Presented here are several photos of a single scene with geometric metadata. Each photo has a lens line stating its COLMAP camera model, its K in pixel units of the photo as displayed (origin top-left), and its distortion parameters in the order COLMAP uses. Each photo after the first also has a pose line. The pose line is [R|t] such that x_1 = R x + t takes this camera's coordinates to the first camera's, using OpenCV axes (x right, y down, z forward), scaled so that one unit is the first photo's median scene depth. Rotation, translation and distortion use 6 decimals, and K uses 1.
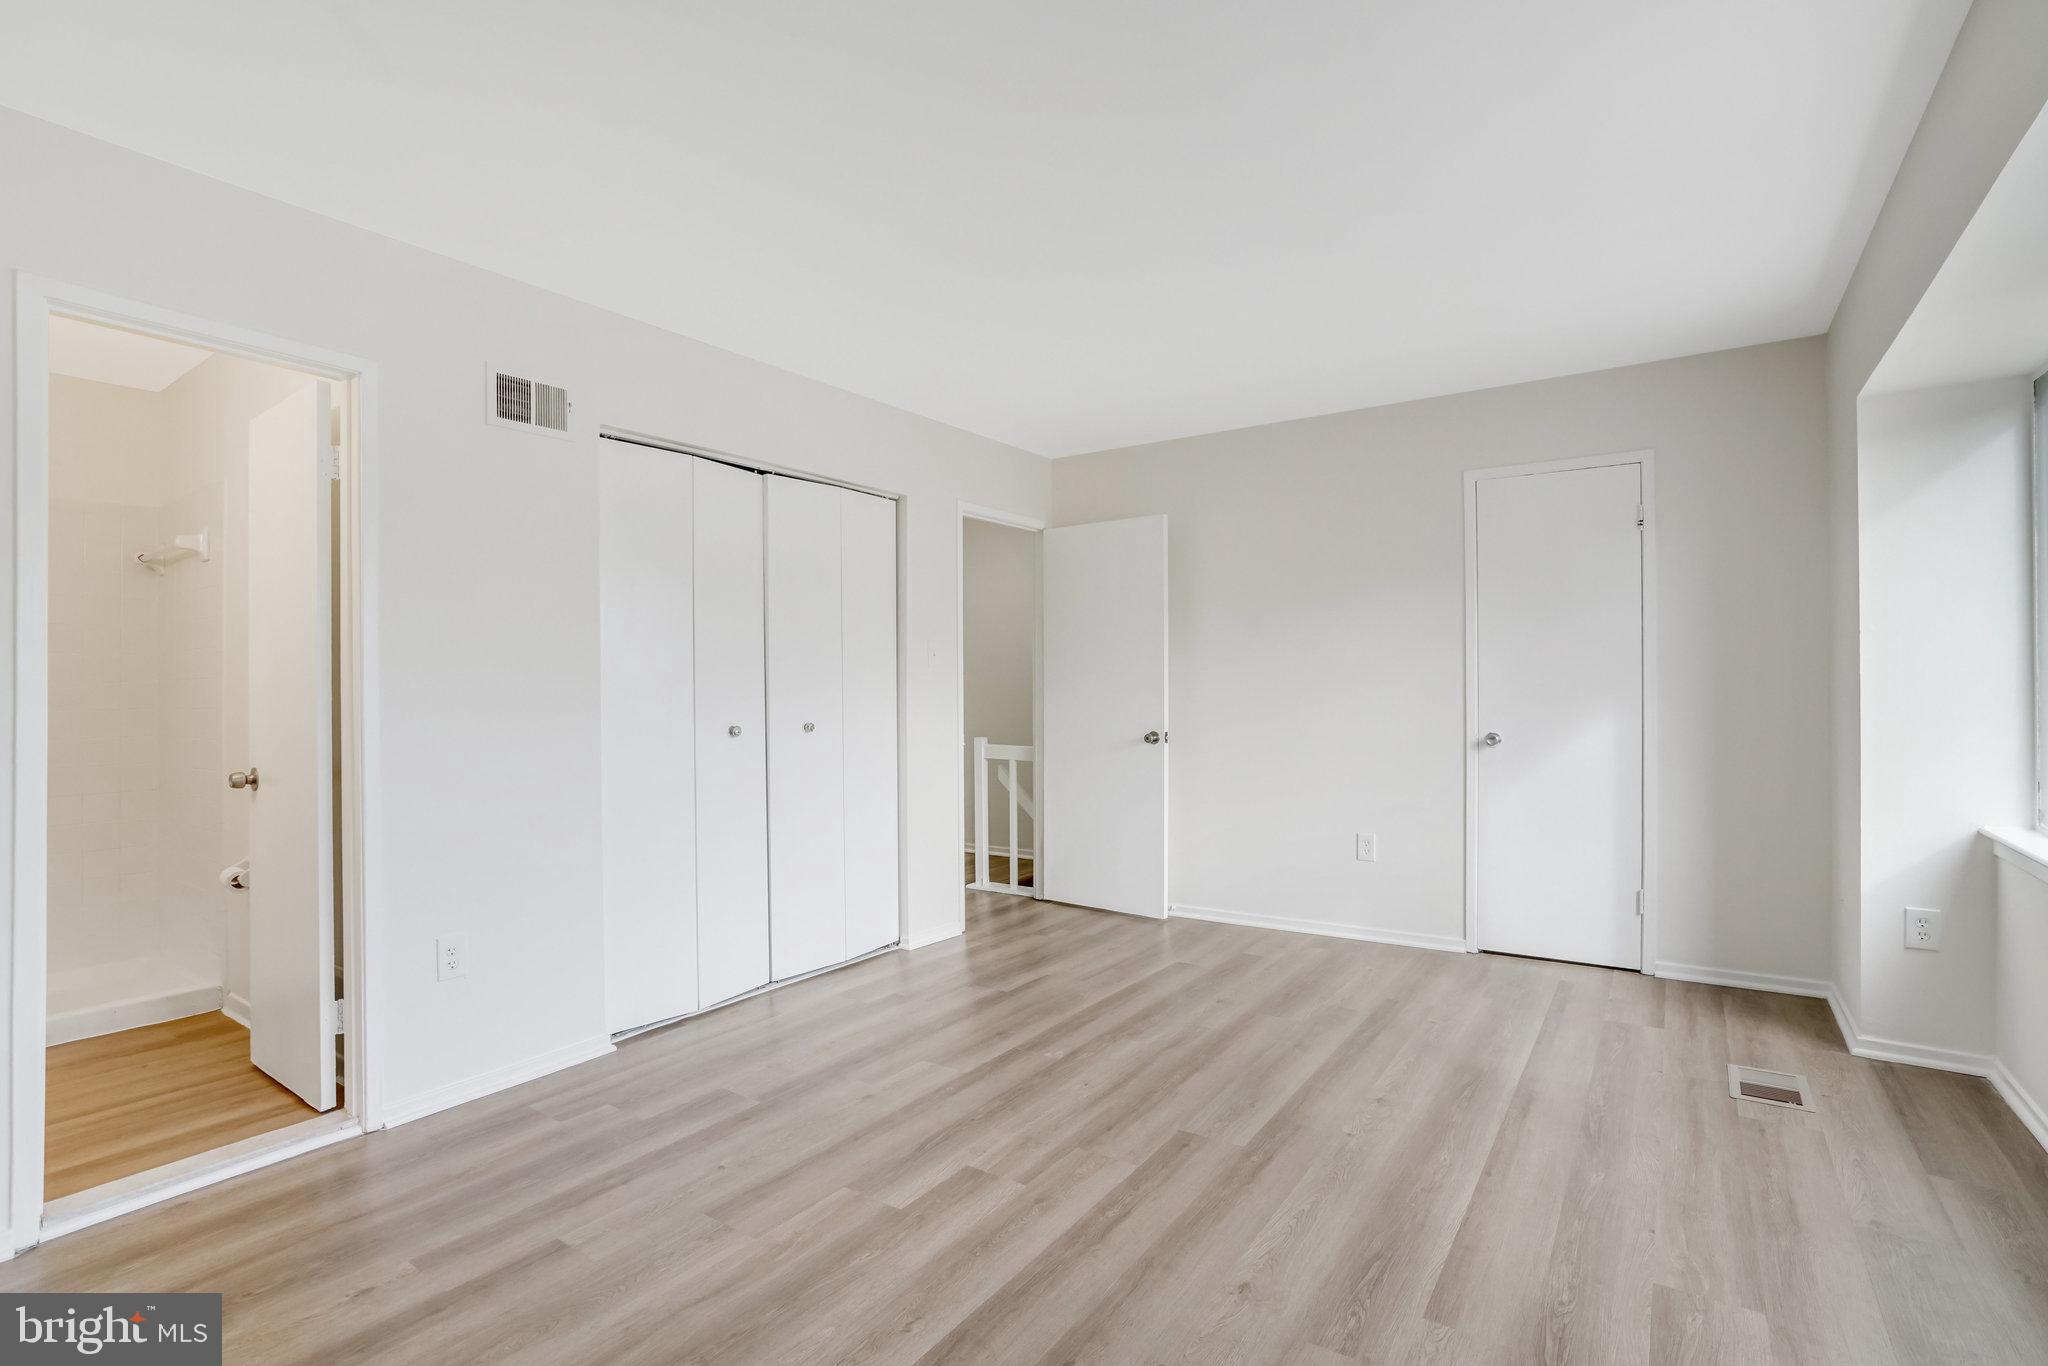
lens RADIAL K [[967.6, 0, 1013.9], [0, 967.6, 690.8], [0, 0, 1]] dist [-0.043511, 0.016729]
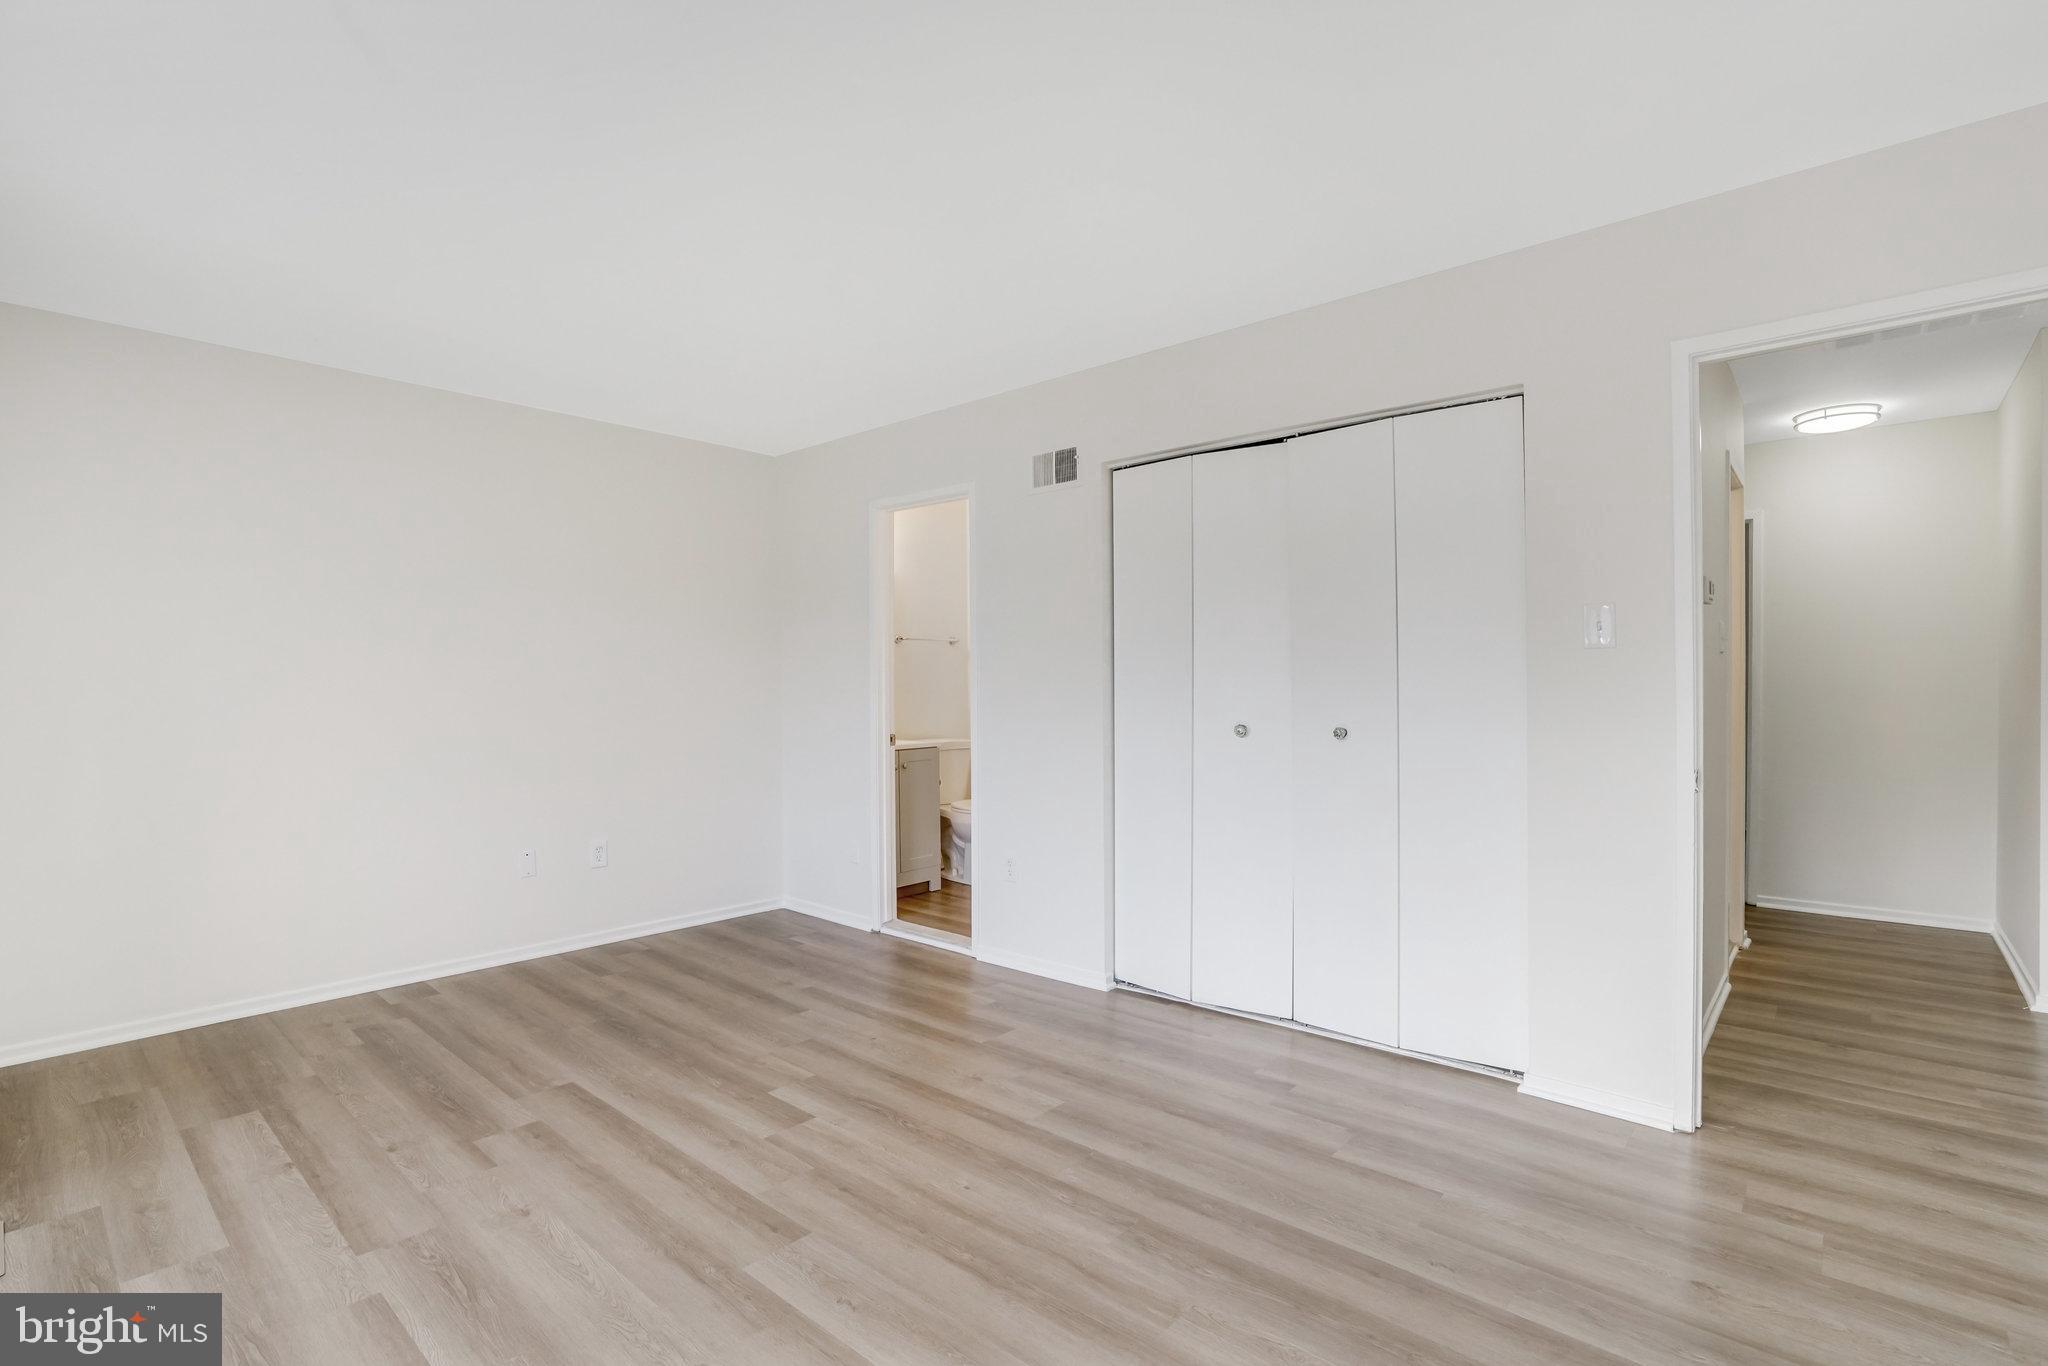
lens RADIAL K [[967.6, 0, 1013.9], [0, 967.6, 690.8], [0, 0, 1]] dist [-0.043511, 0.016729]
pose [[-0.136350, 0.010984, -0.990600, 0.998680], [0.012680, 0.999876, 0.009342, -0.012880], [0.990580, -0.011287, -0.136472, 1.345971]]
